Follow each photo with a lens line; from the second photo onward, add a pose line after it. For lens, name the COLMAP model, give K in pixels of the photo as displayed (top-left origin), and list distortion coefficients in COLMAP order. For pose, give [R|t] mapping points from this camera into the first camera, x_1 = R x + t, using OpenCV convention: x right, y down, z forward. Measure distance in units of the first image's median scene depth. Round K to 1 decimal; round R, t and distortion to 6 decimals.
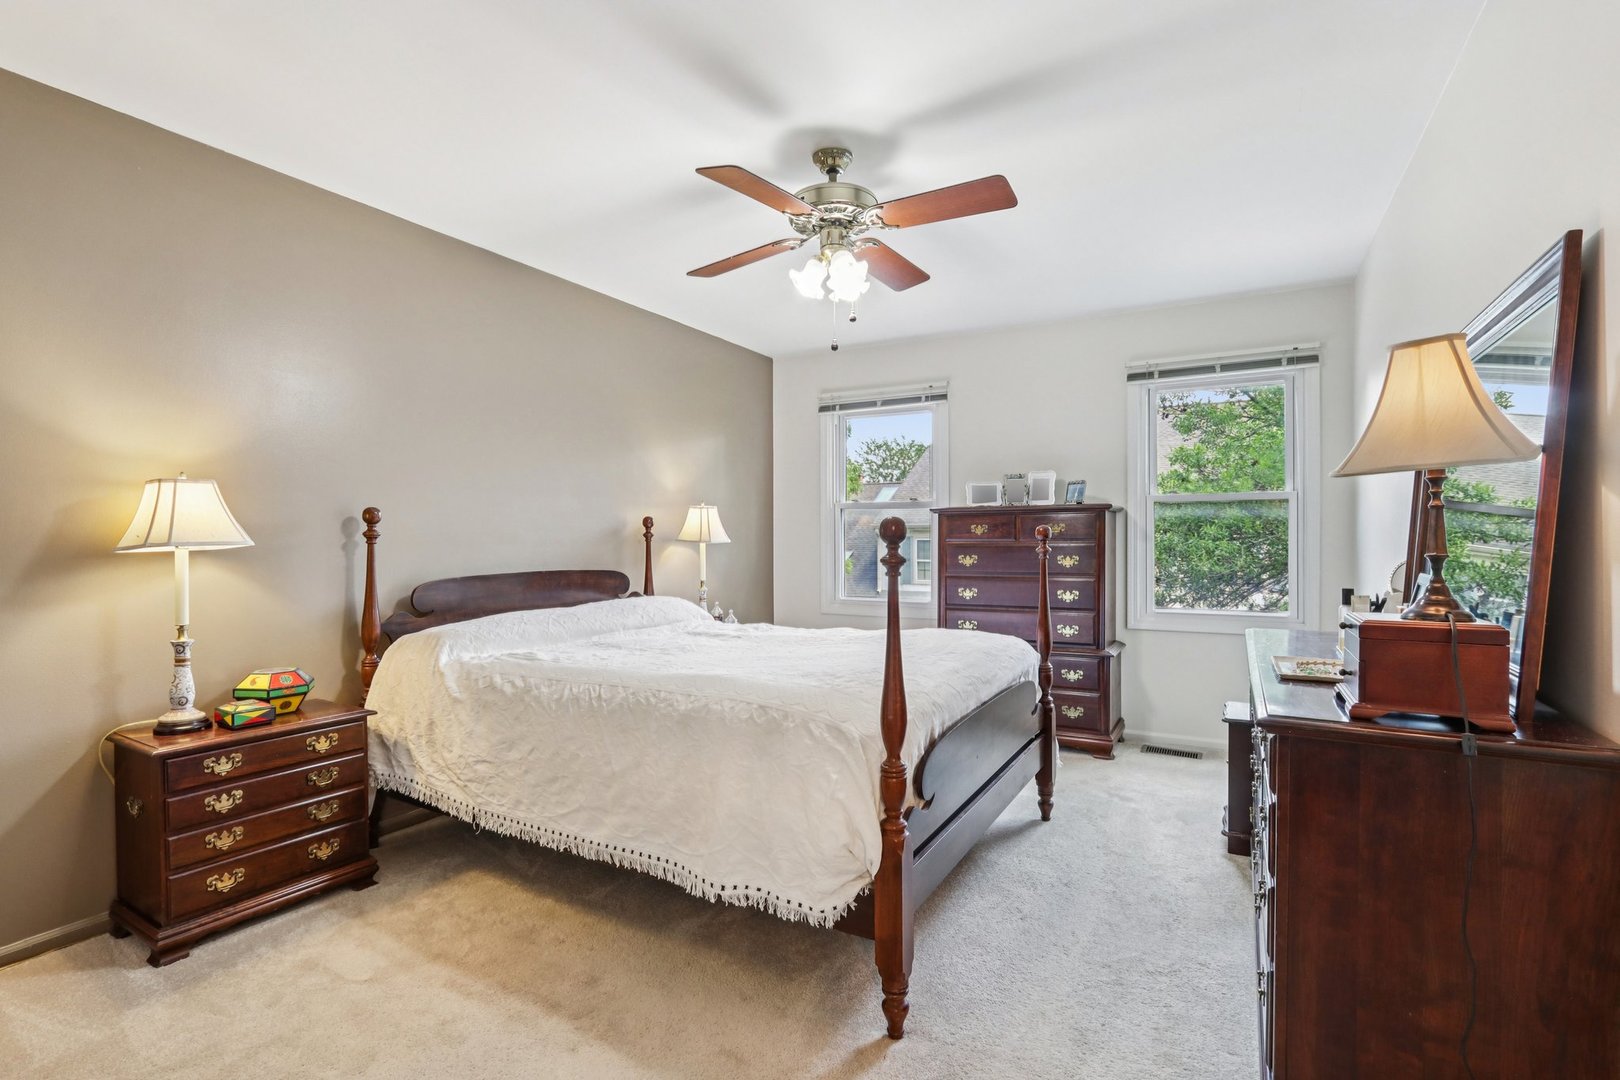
lens RADIAL K [[759.2, 0, 820.4], [0, 759.2, 540.8], [0, 0, 1]] dist [-0.015238, 0.000575]
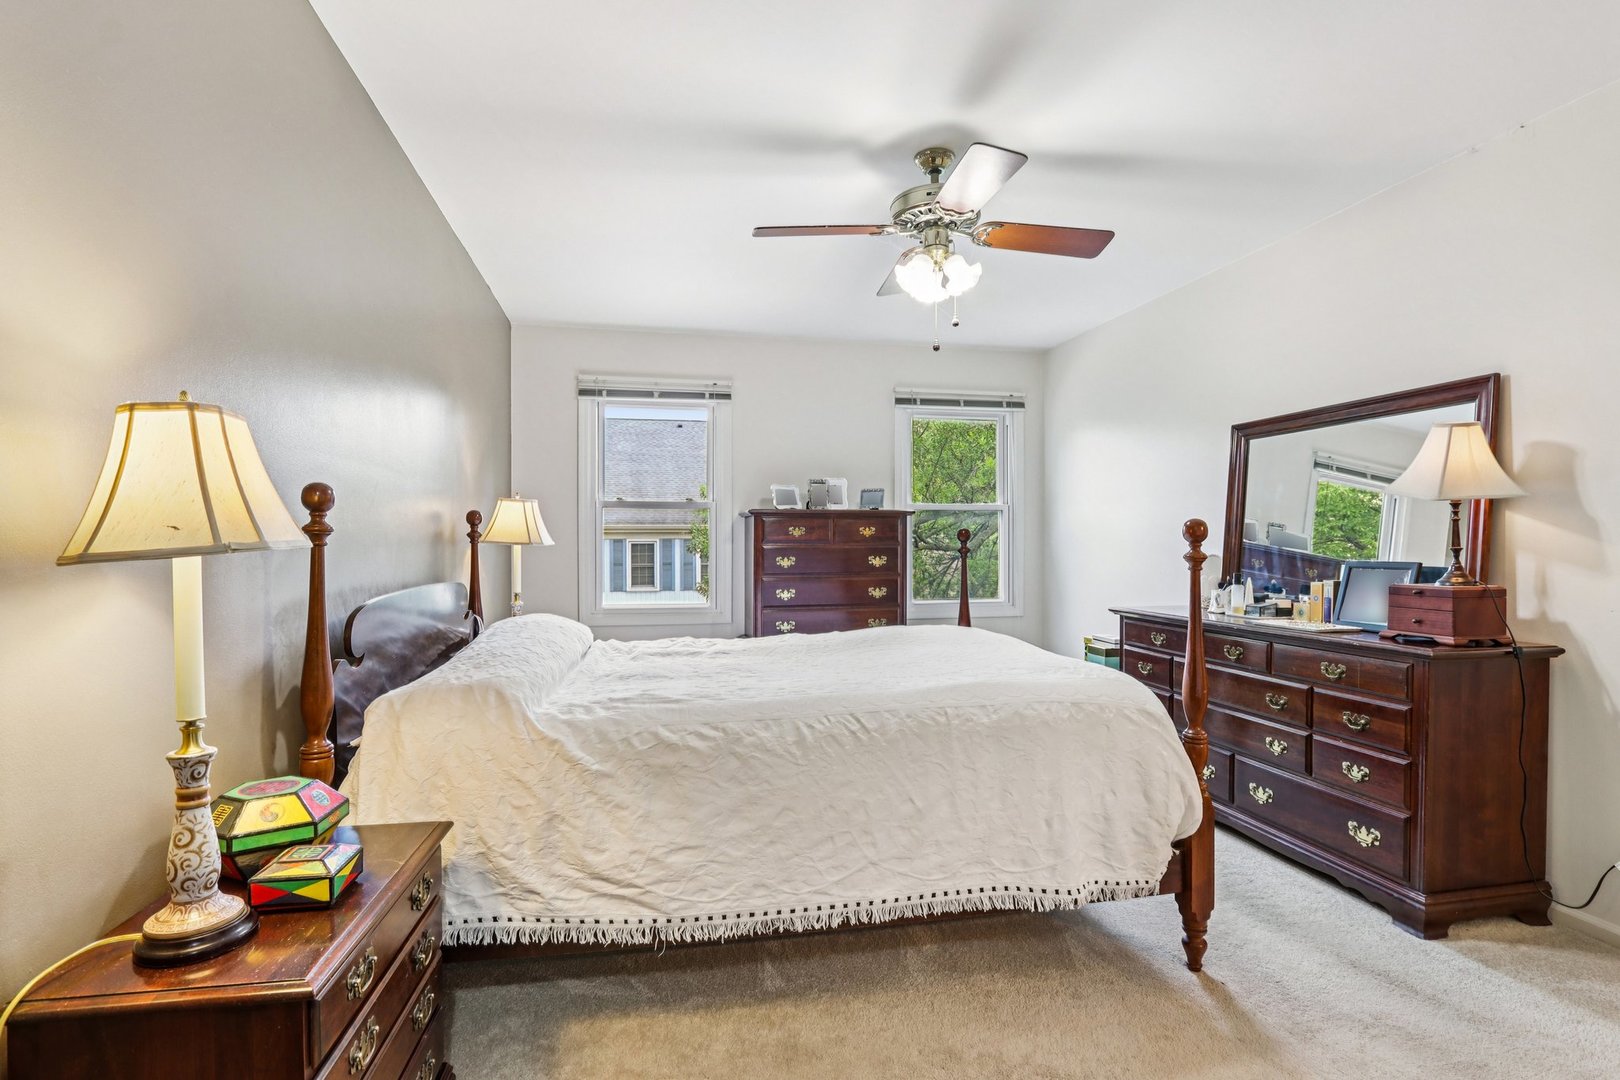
lens RADIAL K [[759.2, 0, 820.1], [0, 759.2, 541.1], [0, 0, 1]] dist [-0.015238, 0.000575]
pose [[0.761036, 0.000316, 0.648710, -0.757106], [0.002817, 0.999989, -0.003791, 0.003286], [-0.648704, 0.004712, 0.761026, 0.344010]]
